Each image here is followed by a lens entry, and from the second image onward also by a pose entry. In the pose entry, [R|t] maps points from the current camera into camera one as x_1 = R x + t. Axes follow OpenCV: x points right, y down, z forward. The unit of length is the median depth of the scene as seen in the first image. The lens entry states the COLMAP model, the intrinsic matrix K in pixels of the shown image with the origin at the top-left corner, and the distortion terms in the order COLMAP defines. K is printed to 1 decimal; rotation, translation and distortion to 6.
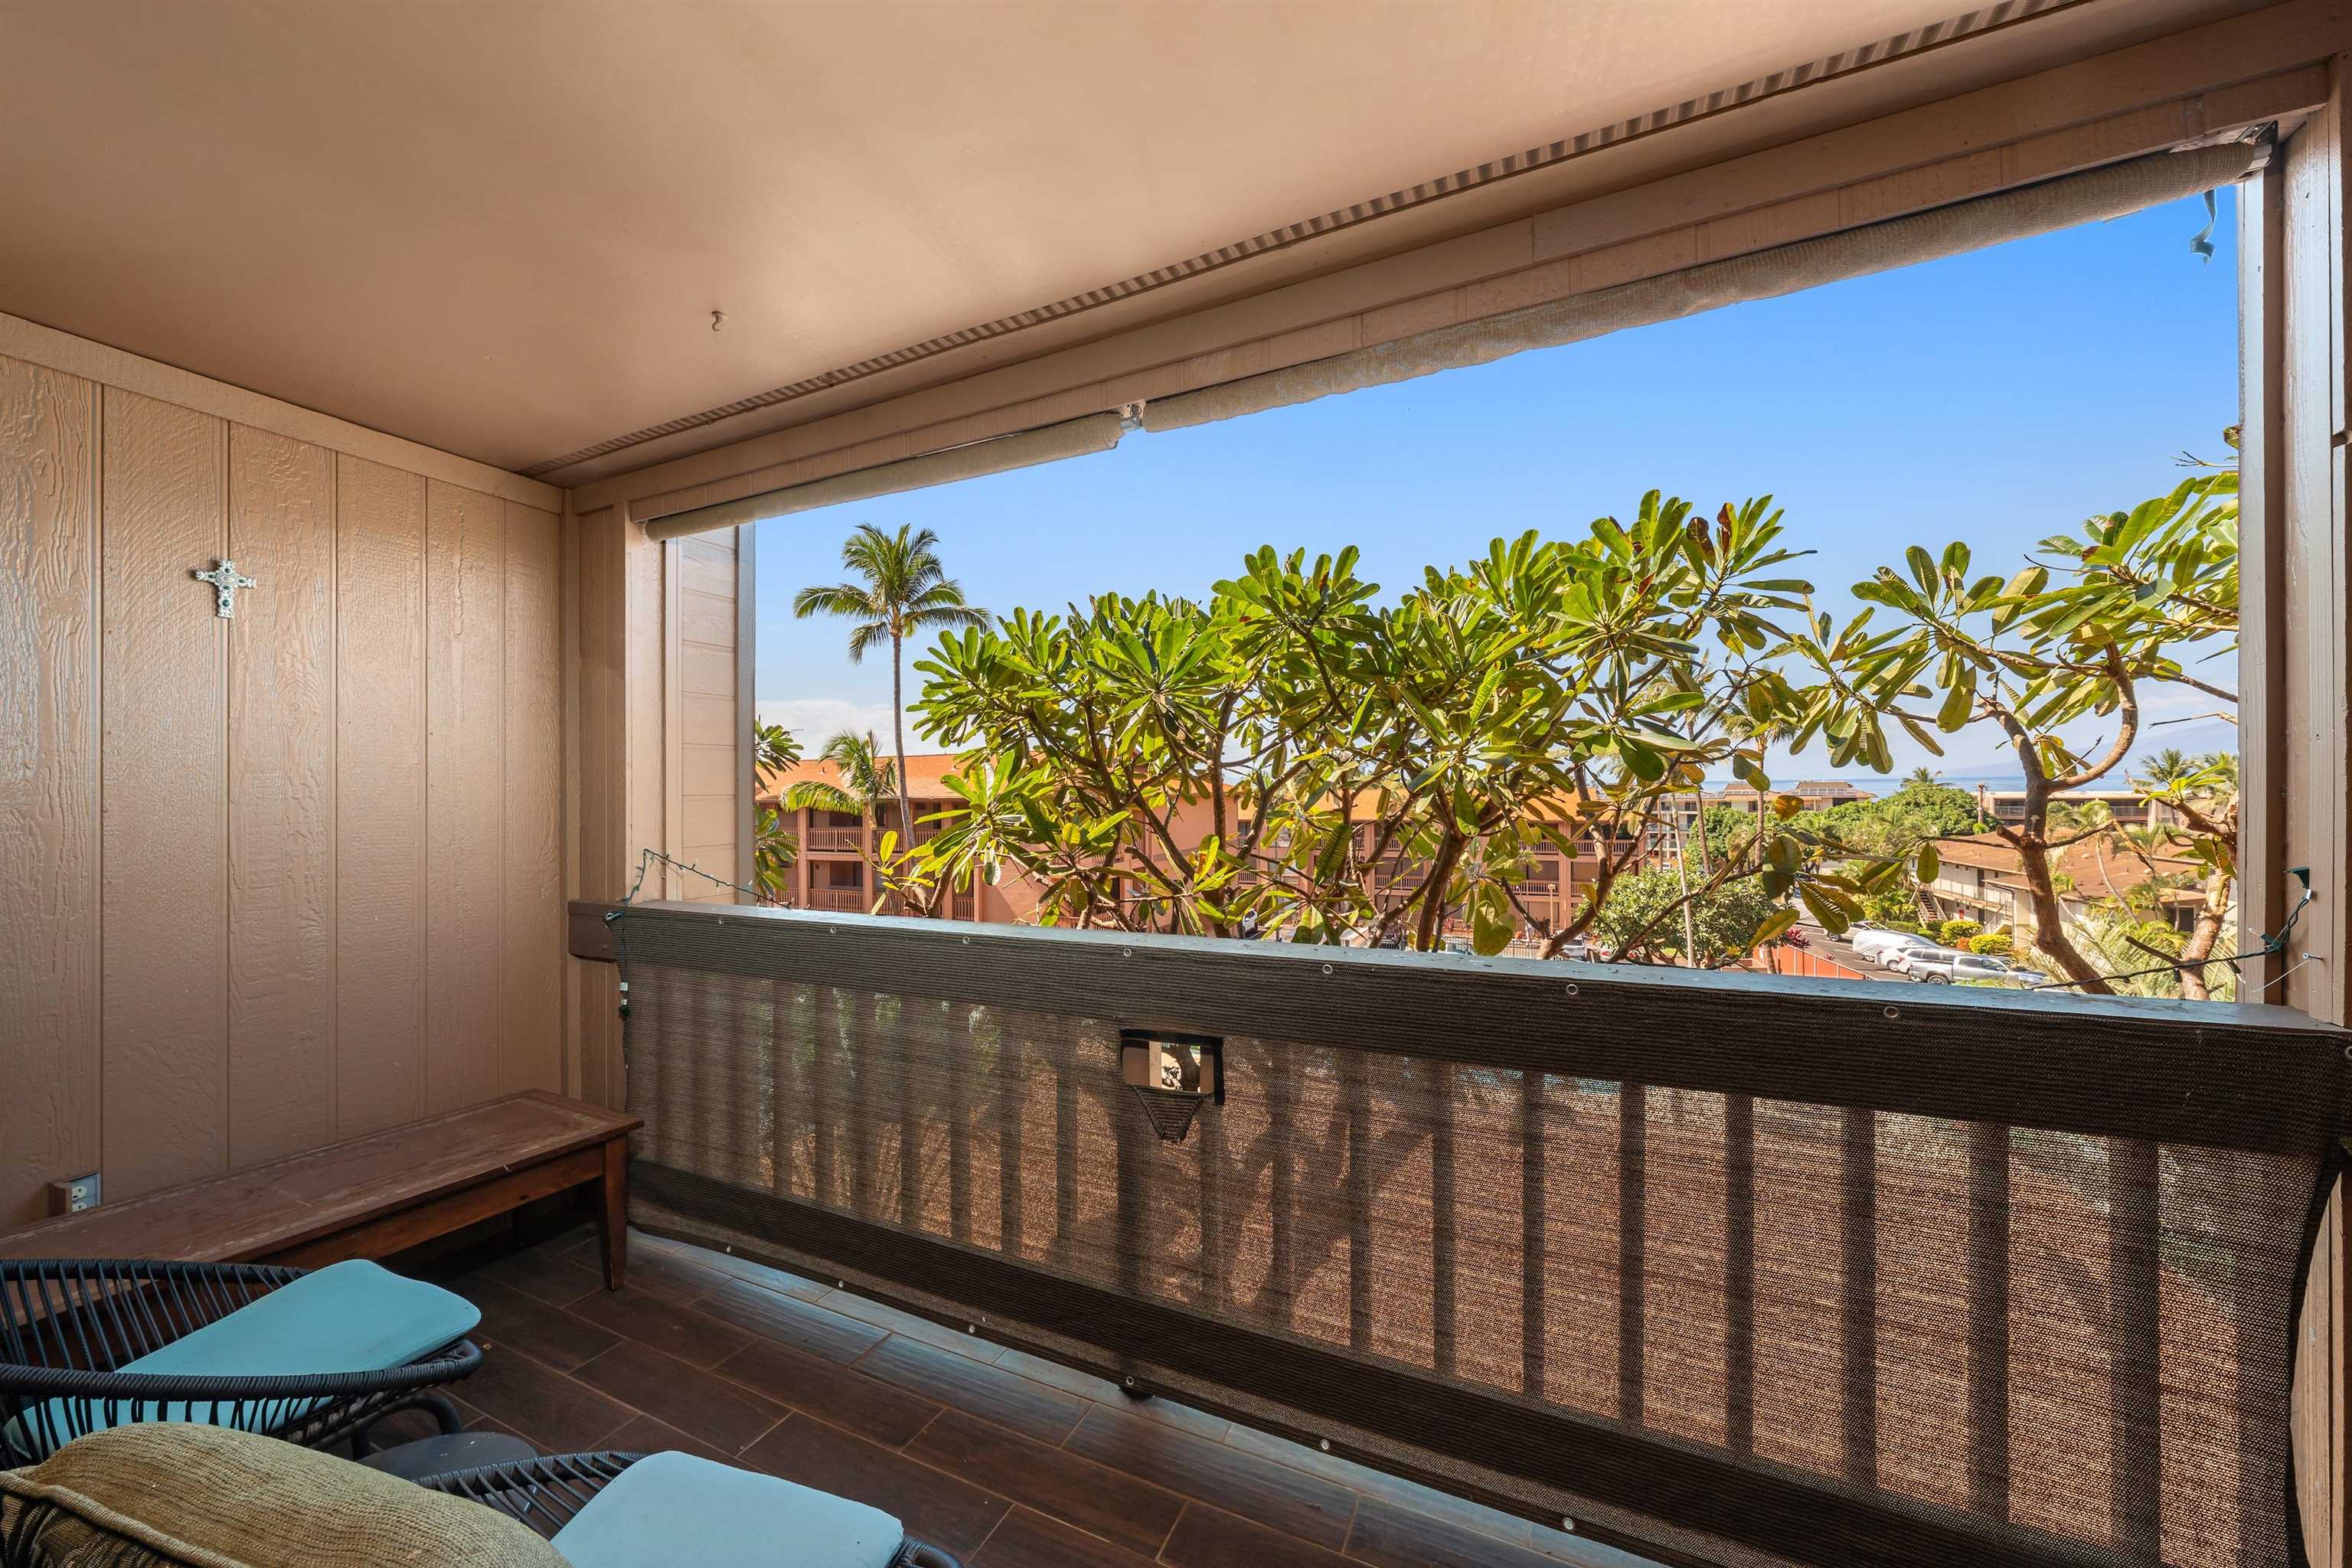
lens RADIAL K [[827.0, 0, 1174.8], [0, 827.0, 786.7], [0, 0, 1]] dist [0.000179, 0.000017]
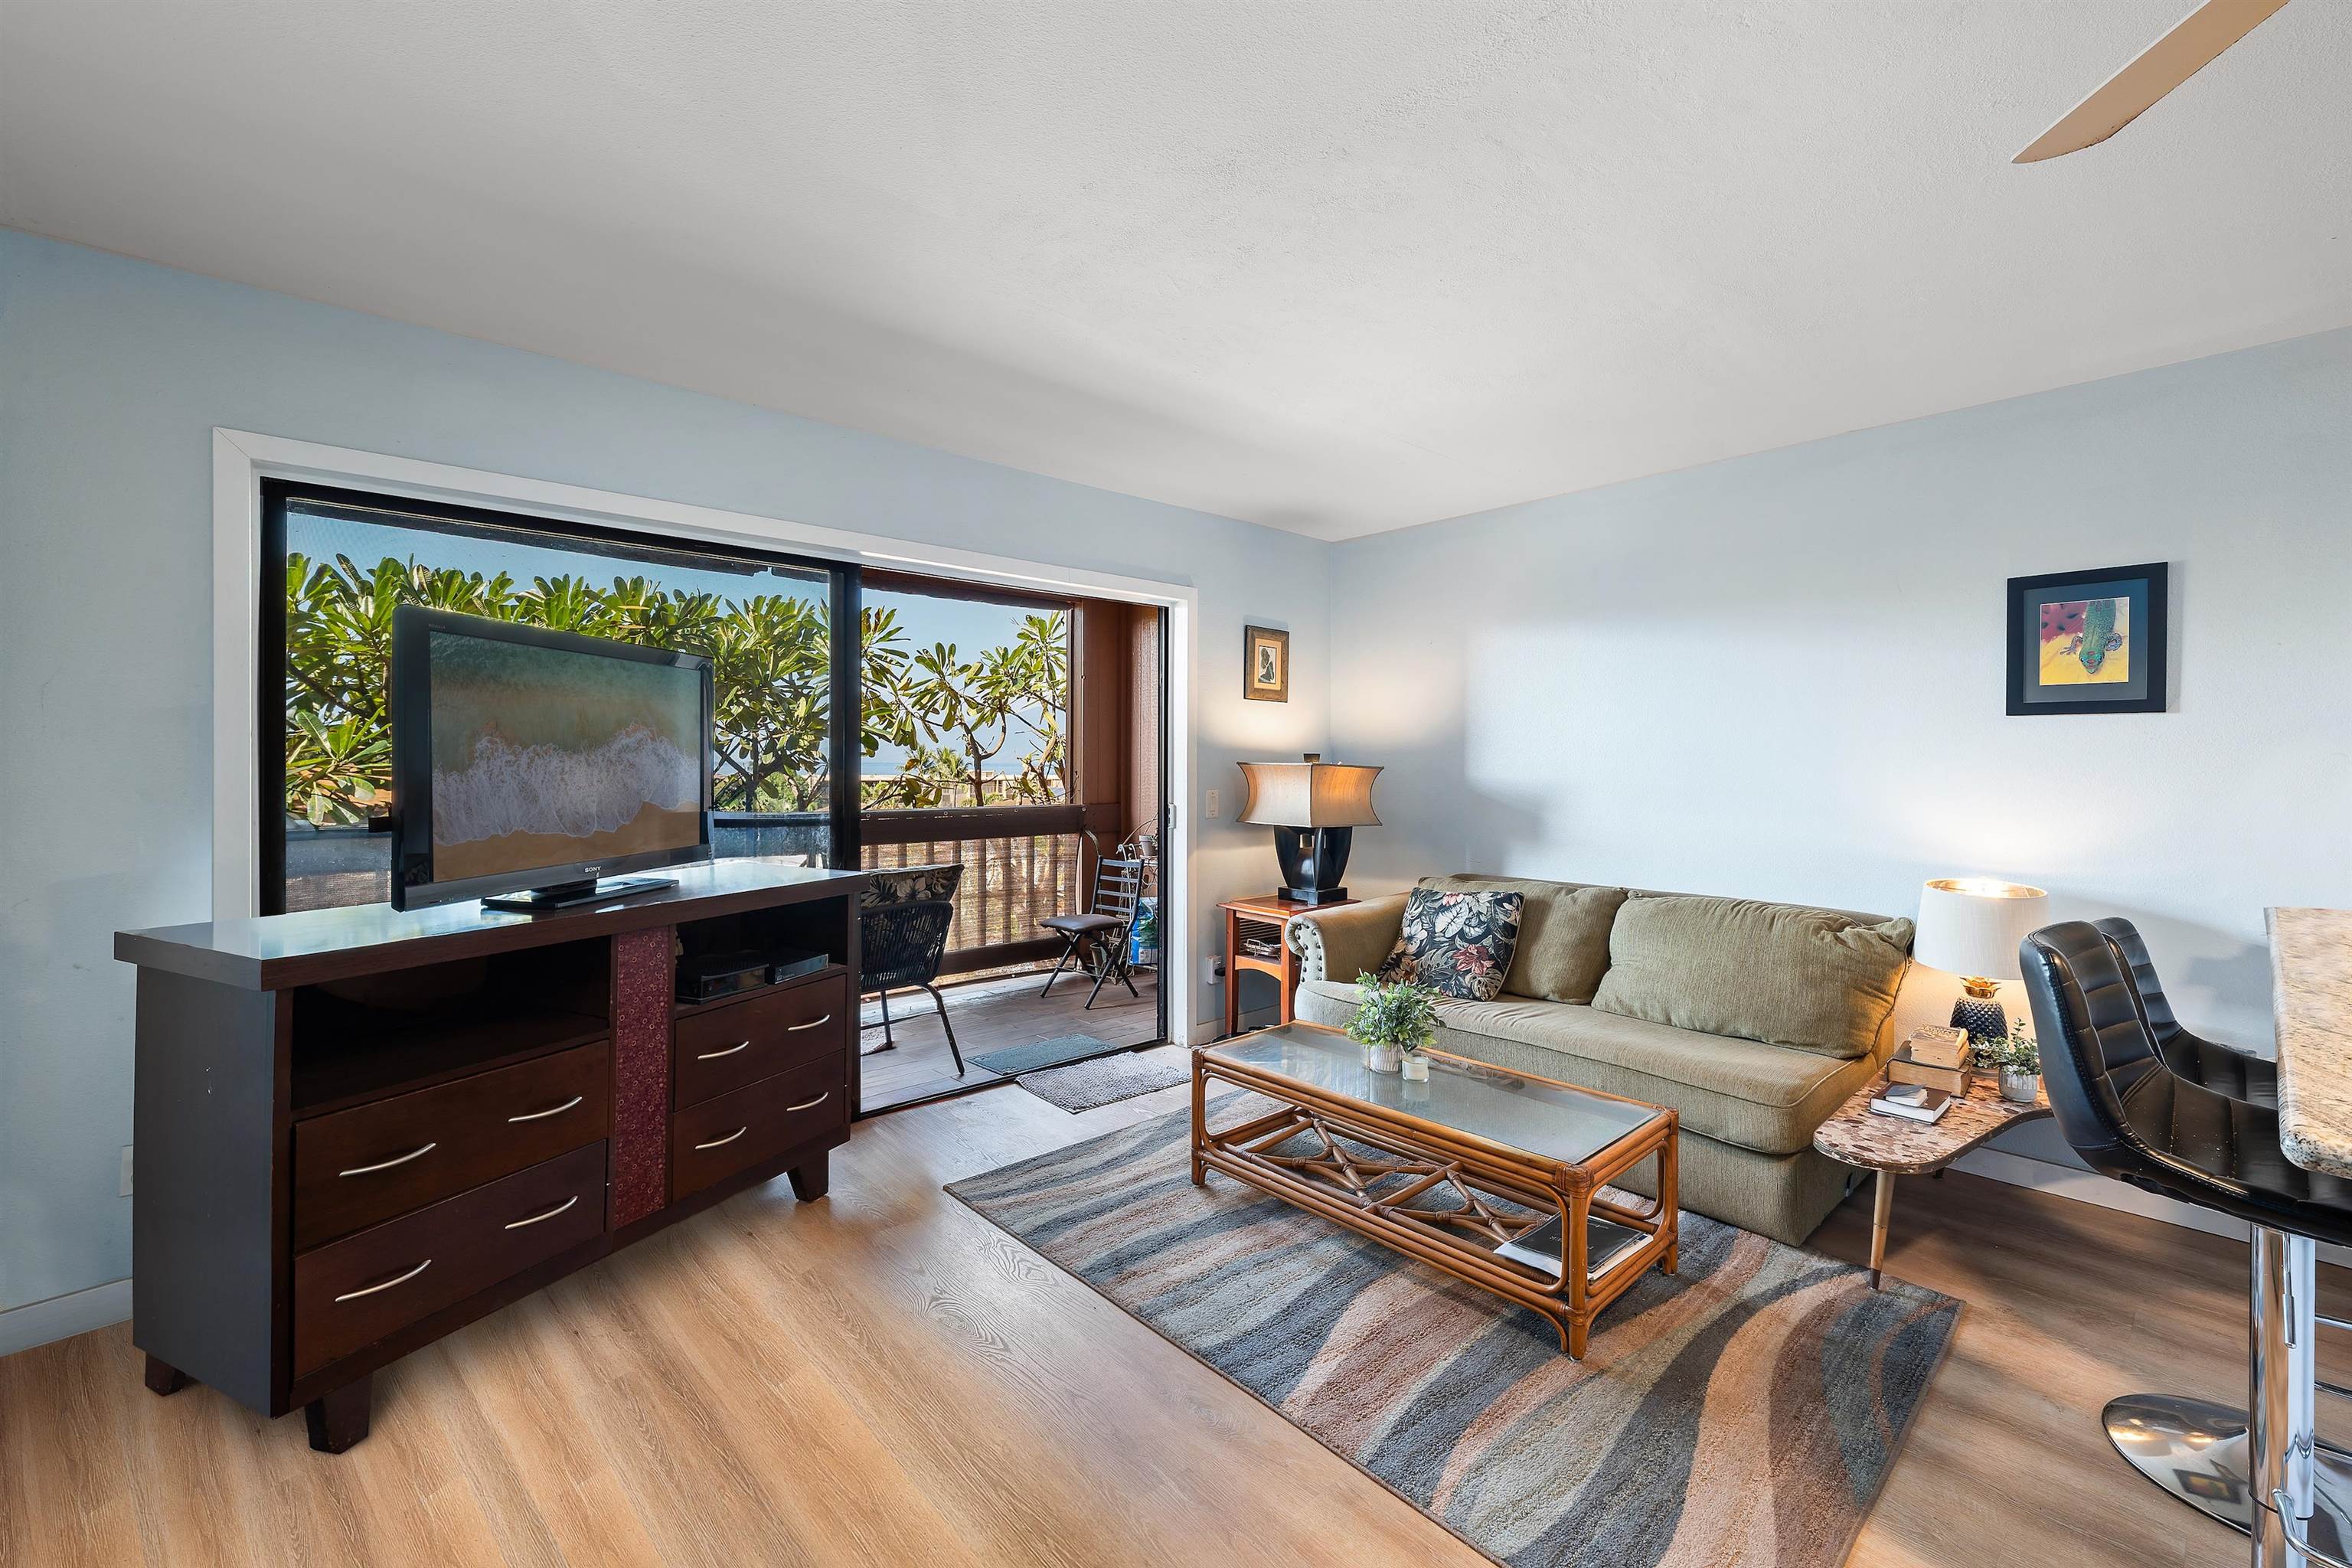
lens RADIAL K [[1018.3, 0, 1177.0], [0, 1018.3, 763.6], [0, 0, 1]] dist [-0.000533, 0.000294]
pose [[0.367851, -0.007486, 0.929855, -1.280604], [-0.004007, 0.999946, 0.009635, -0.012261], [-0.929876, -0.007270, 0.367801, -0.505844]]
